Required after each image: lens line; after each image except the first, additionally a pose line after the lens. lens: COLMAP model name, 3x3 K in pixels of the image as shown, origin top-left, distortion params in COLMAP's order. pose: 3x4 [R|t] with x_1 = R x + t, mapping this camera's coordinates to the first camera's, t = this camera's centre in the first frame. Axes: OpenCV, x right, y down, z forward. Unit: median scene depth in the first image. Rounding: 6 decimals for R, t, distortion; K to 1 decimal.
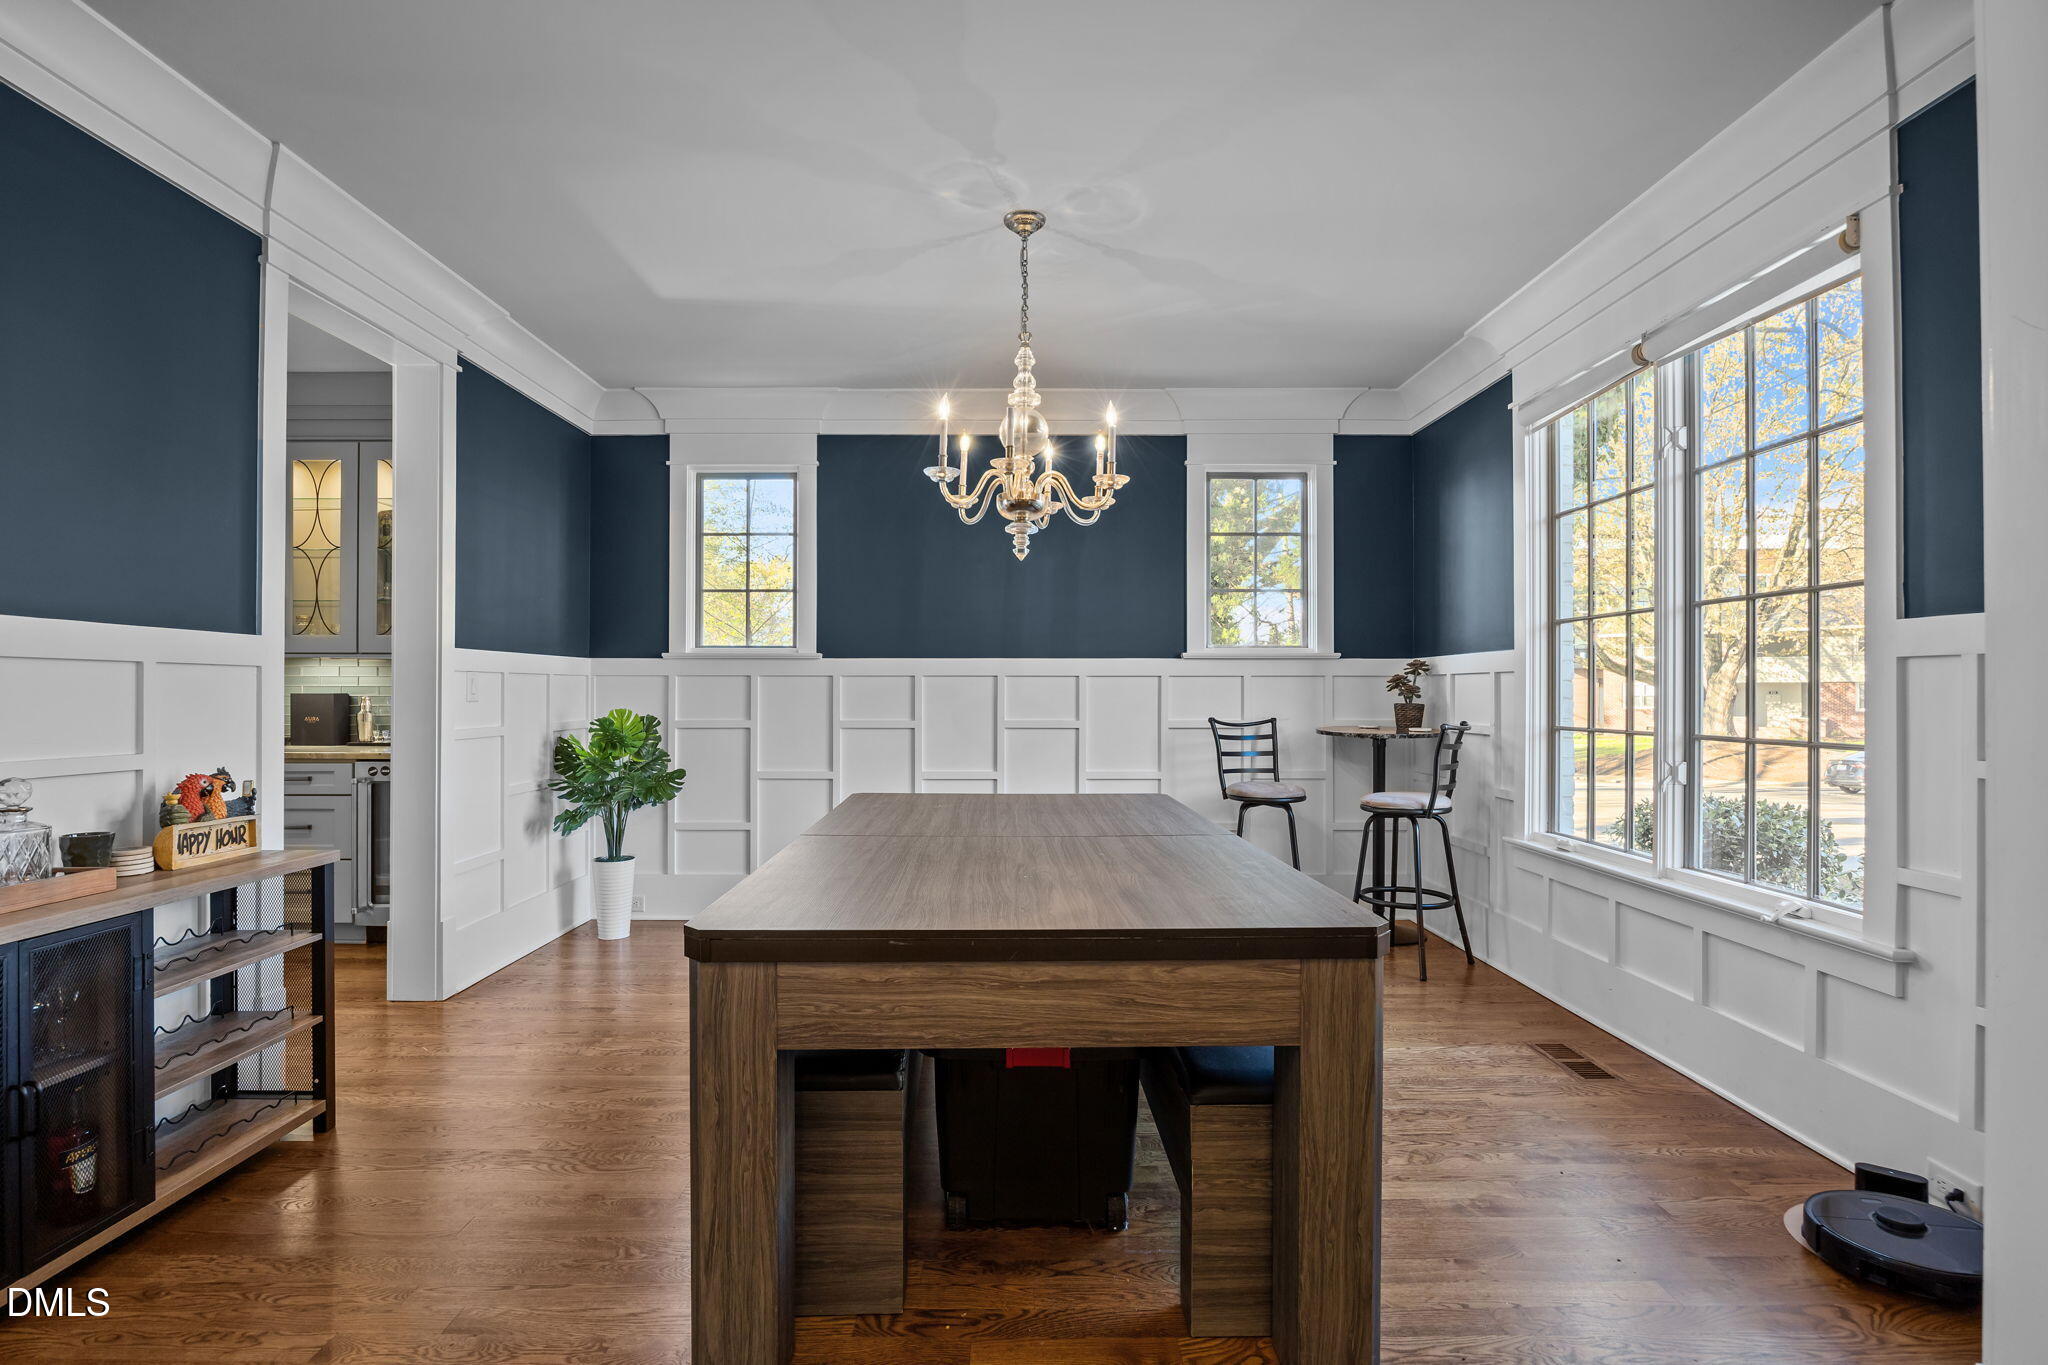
lens RADIAL K [[986.4, 0, 1022.5], [0, 986.4, 688.0], [0, 0, 1]] dist [-0.011523, 0.000552]
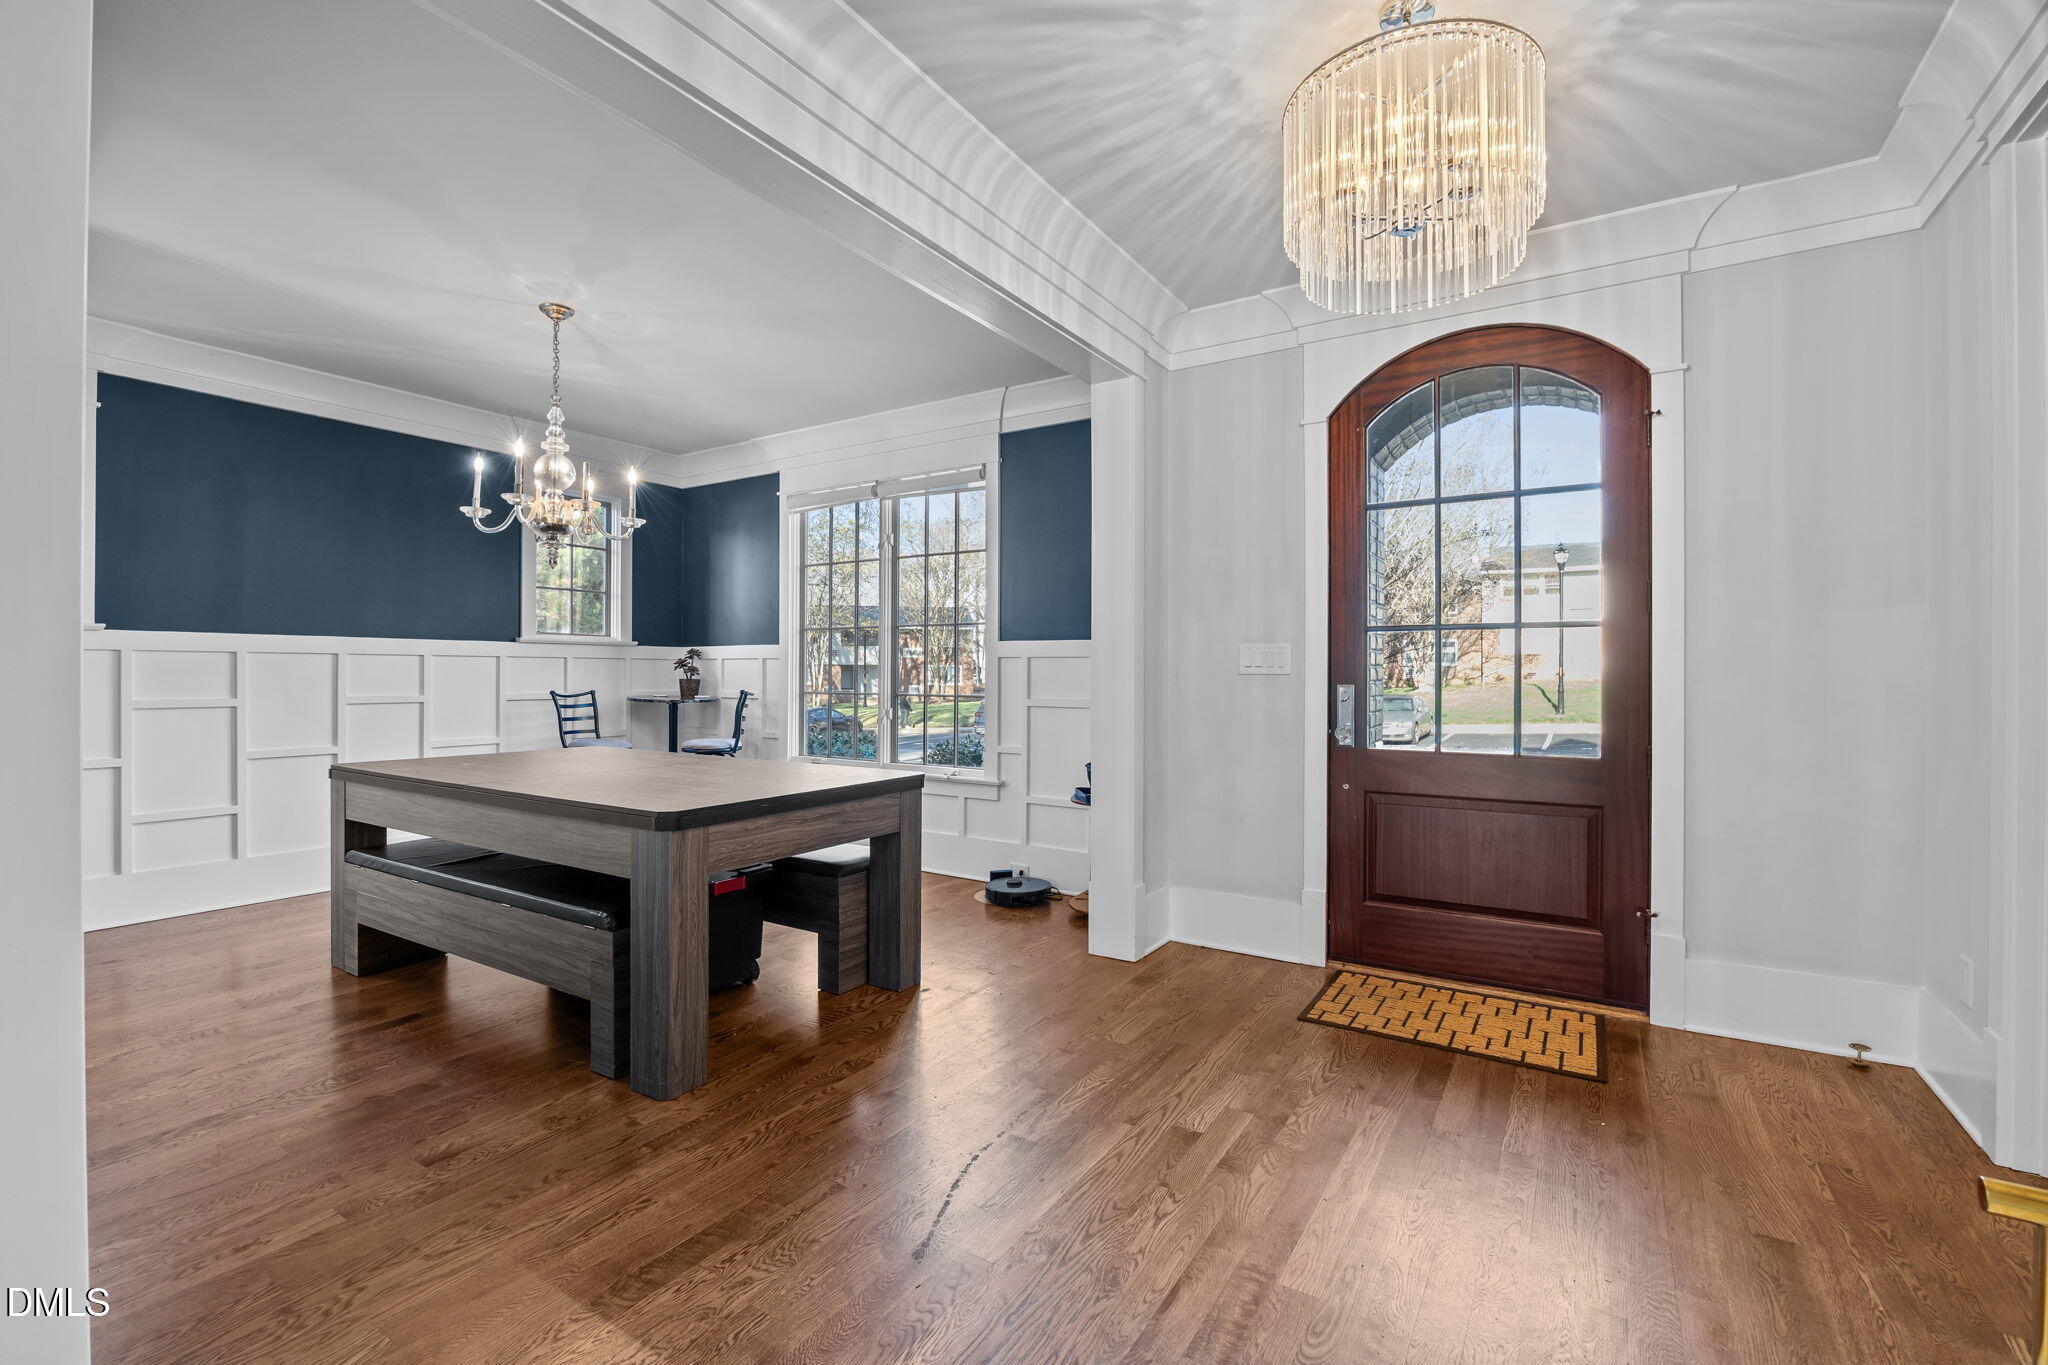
lens RADIAL K [[918.4, 0, 1001.9], [0, 918.4, 672.5], [0, 0, 1]] dist [-0.012780, 0.000942]
pose [[0.547923, 0.001733, 0.836527, -0.520982], [-0.005957, 0.999981, 0.001831, 0.001381], [-0.836507, -0.005986, 0.547923, -0.124470]]
